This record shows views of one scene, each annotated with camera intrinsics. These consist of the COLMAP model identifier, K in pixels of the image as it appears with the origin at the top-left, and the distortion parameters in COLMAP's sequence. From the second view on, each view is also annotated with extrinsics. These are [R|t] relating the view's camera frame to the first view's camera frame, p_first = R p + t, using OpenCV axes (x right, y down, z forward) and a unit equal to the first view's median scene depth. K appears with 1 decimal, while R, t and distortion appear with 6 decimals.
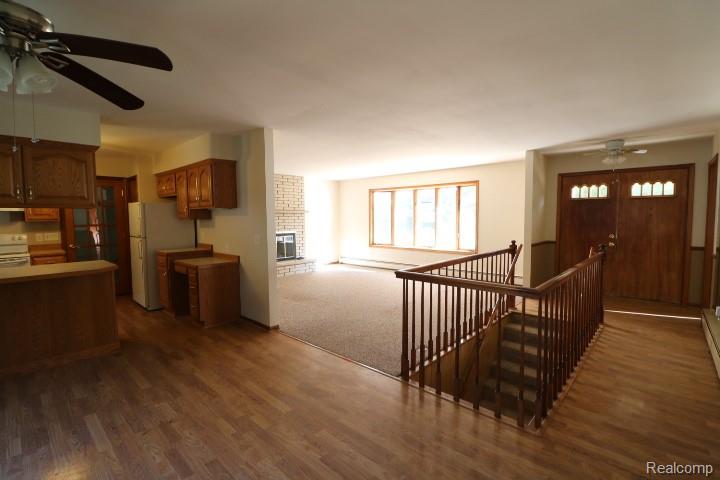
lens RADIAL K [[333.0, 0, 364.7], [0, 333.0, 237.6], [0, 0, 1]] dist [-0.014789, -0.003933]
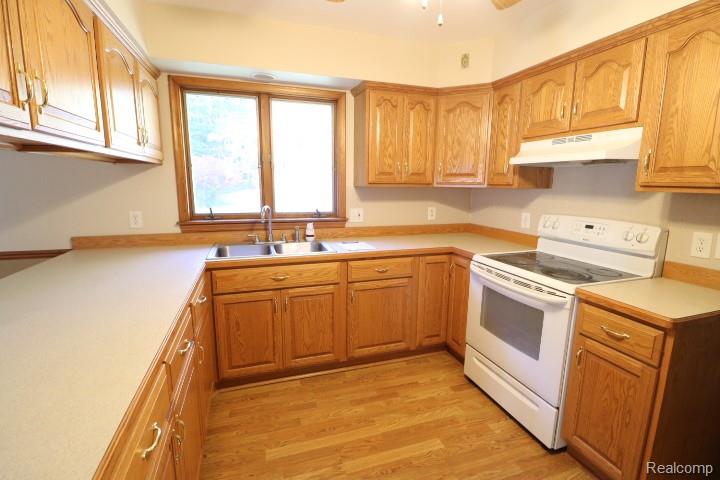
lens RADIAL K [[333.0, 0, 363.0], [0, 333.0, 241.9], [0, 0, 1]] dist [-0.014789, -0.003933]
pose [[-0.482451, 0.153519, -0.862365, -1.041870], [-0.060015, 0.976414, 0.207398, -0.089412], [0.873864, 0.151814, -0.461859, 1.582621]]
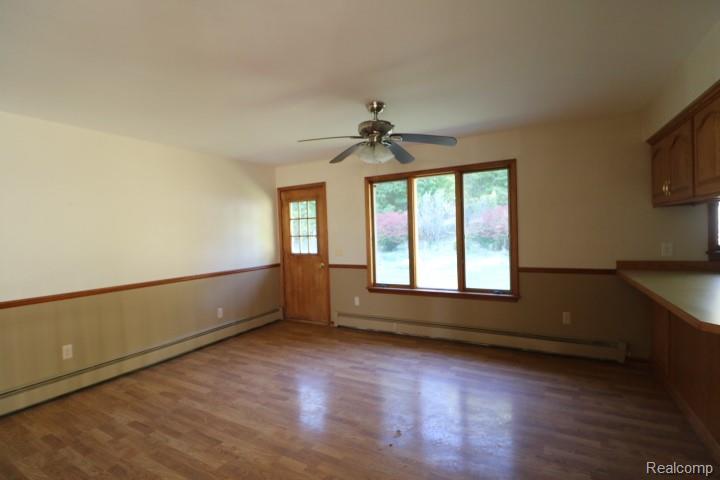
lens RADIAL K [[333.0, 0, 359.1], [0, 333.0, 238.7], [0, 0, 1]] dist [-0.014789, -0.003933]
pose [[-0.973804, 0.043569, -0.223176, -0.256397], [0.026475, 0.996521, 0.079023, -0.080073], [0.225842, 0.071045, -0.971570, 1.486817]]
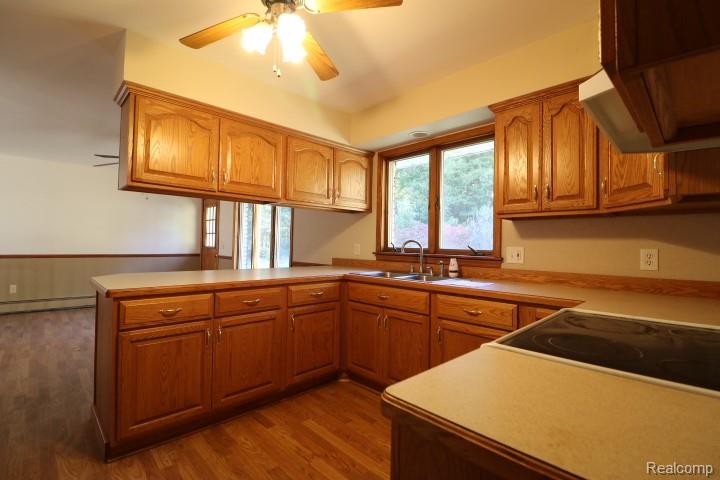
lens RADIAL K [[333.0, 0, 361.1], [0, 333.0, 238.0], [0, 0, 1]] dist [-0.014789, -0.003933]
pose [[-0.998509, -0.011199, 0.053426, -1.594576], [-0.009072, 0.999163, 0.039891, -0.028802], [-0.053828, 0.039346, -0.997775, 1.962804]]
